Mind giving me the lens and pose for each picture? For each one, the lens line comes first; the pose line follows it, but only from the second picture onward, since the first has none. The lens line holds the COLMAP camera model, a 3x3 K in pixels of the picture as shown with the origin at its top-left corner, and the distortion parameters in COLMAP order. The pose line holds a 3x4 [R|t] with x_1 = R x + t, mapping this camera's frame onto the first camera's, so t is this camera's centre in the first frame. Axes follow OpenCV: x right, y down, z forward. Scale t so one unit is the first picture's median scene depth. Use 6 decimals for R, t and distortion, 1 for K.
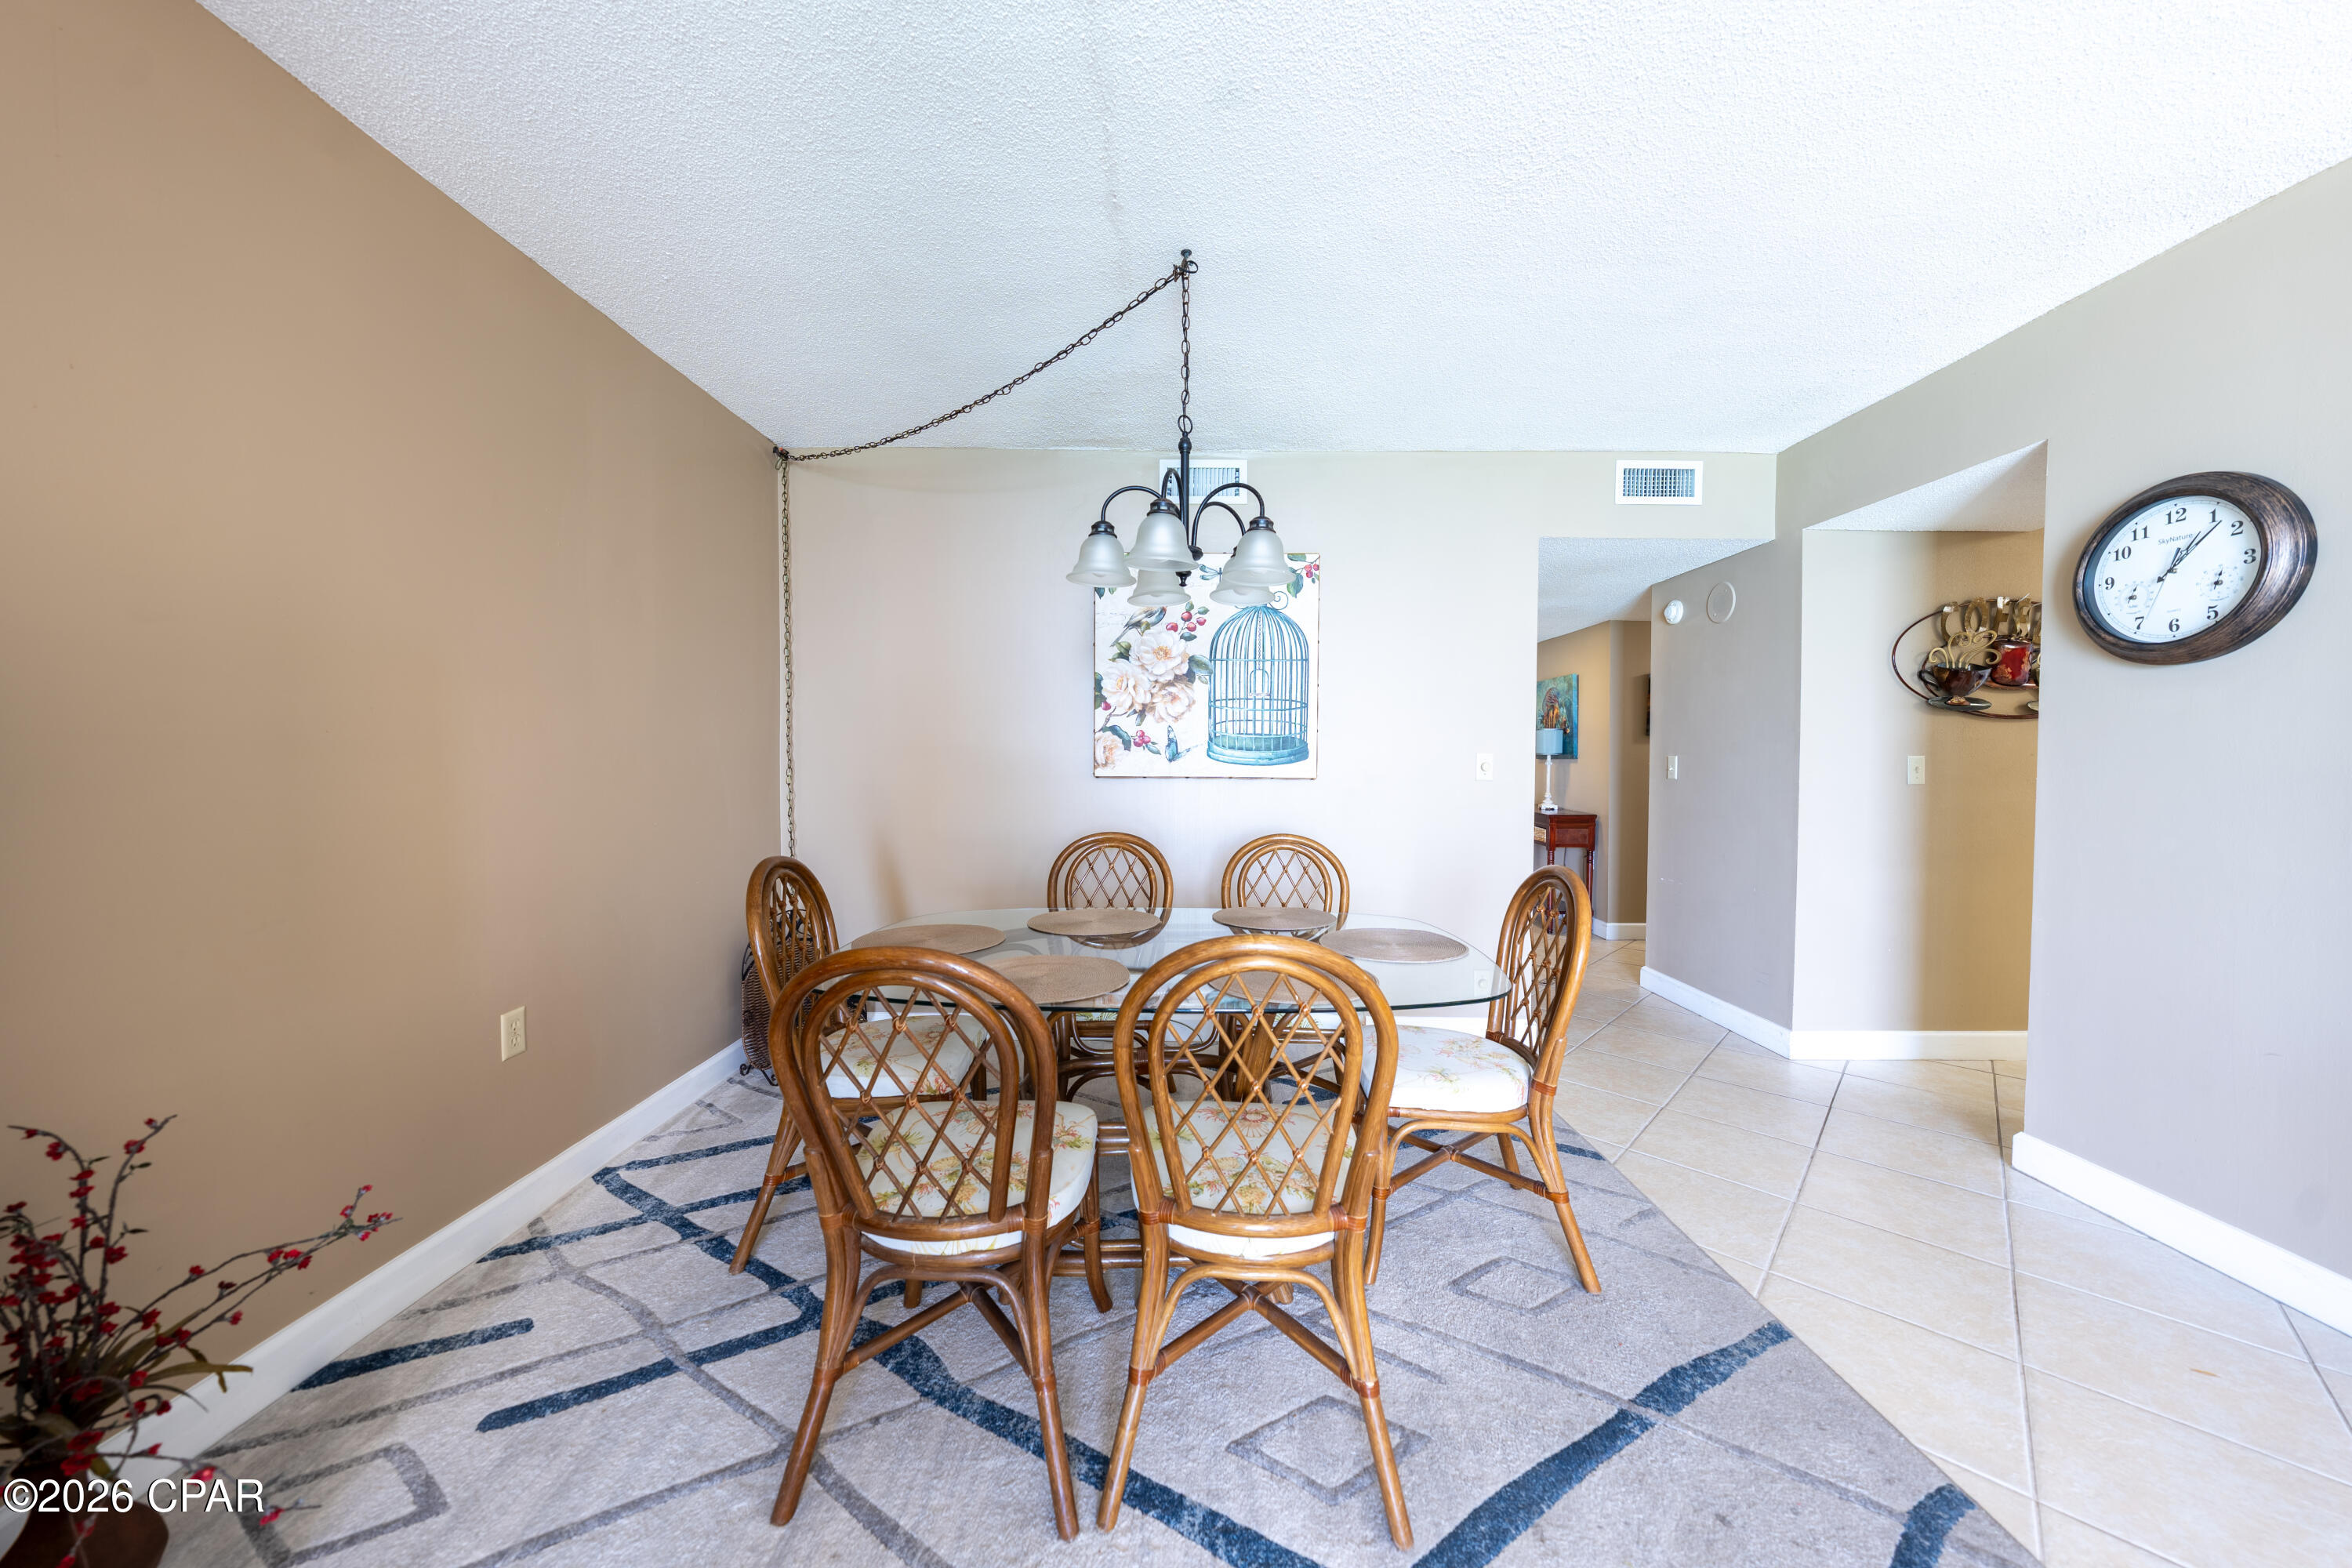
lens RADIAL K [[801.3, 0, 1181.9], [0, 801.3, 778.3], [0, 0, 1]] dist [-0.000939, 0.000190]
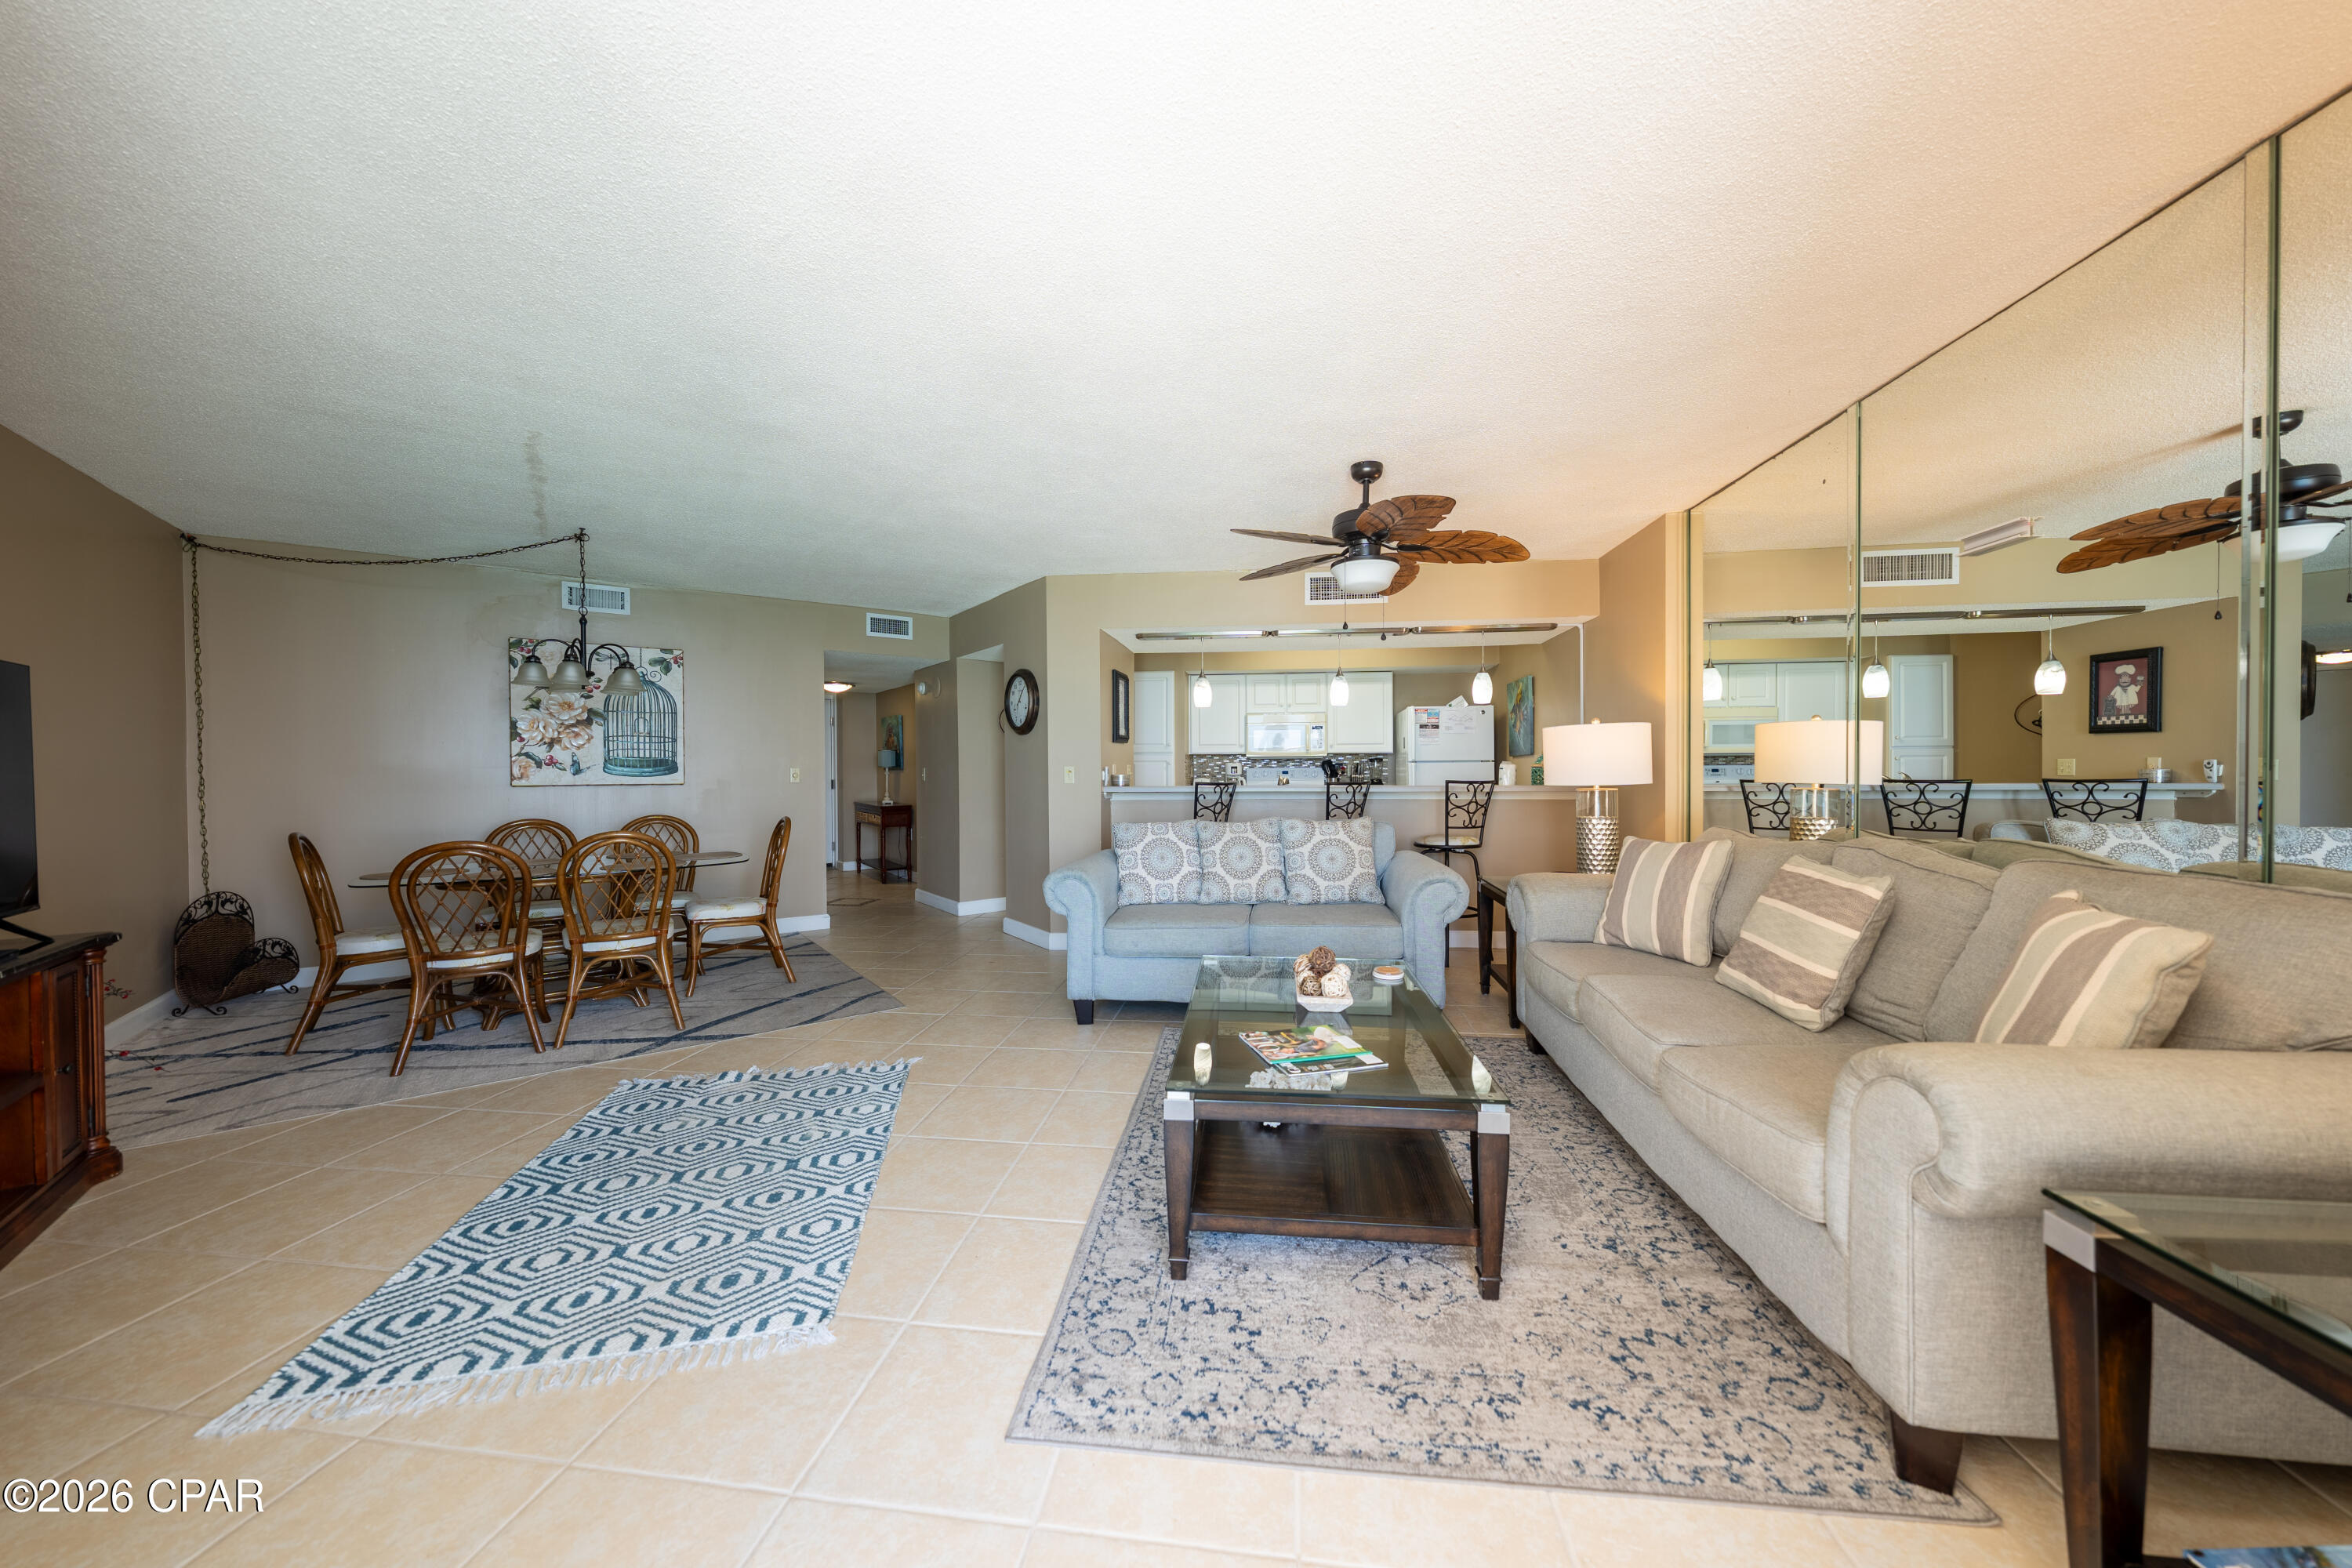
lens RADIAL K [[801.3, 0, 1181.9], [0, 801.3, 778.3], [0, 0, 1]] dist [-0.000939, 0.000190]
pose [[0.799039, -0.018056, 0.601008, -0.006799], [0.026403, 0.999639, -0.005070, 0.024803], [-0.600699, 0.019920, 0.799227, -0.975565]]
